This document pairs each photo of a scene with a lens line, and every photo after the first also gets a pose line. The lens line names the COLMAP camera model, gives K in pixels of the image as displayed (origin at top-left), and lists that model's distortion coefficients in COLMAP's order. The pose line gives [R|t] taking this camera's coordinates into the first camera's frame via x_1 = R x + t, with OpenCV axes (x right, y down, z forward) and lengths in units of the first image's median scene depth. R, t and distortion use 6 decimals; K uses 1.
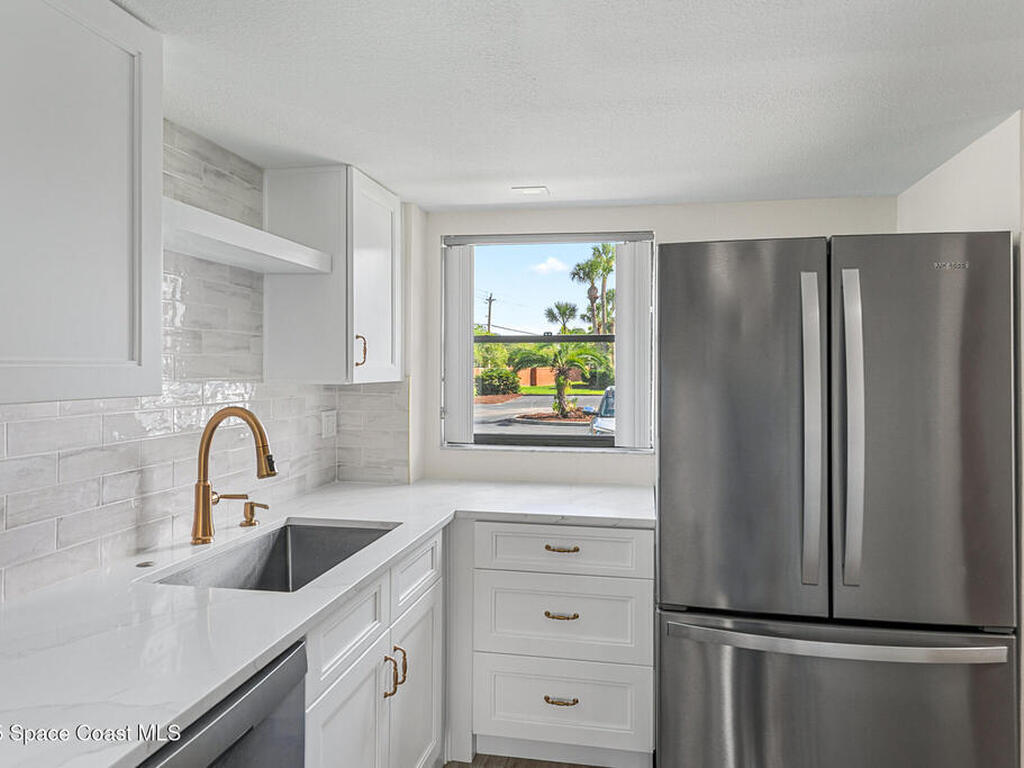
lens RADIAL K [[701.3, 0, 512.7], [0, 701.3, 364.3], [0, 0, 1]] dist [0.009166, 0.004281]
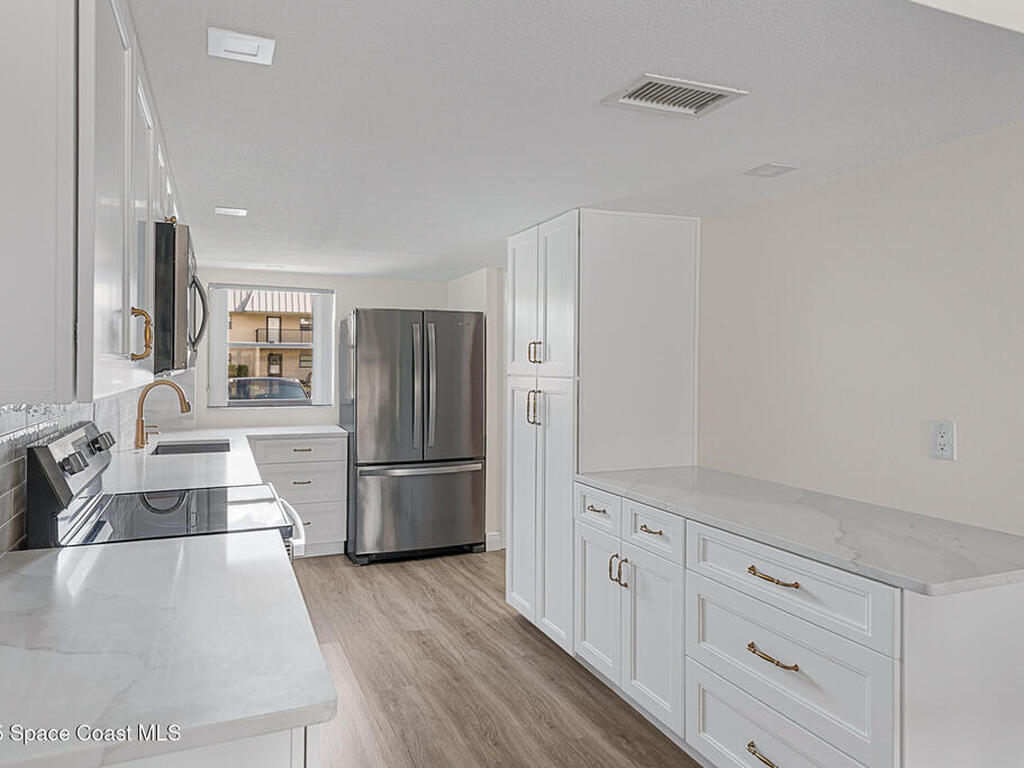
lens RADIAL K [[701.3, 0, 512.7], [0, 701.3, 364.3], [0, 0, 1]] dist [0.009166, 0.004281]
pose [[0.841182, -0.001206, 0.540751, -0.528547], [-0.004355, 0.999950, 0.009006, -0.008483], [-0.540735, -0.009930, 0.841134, -1.066571]]
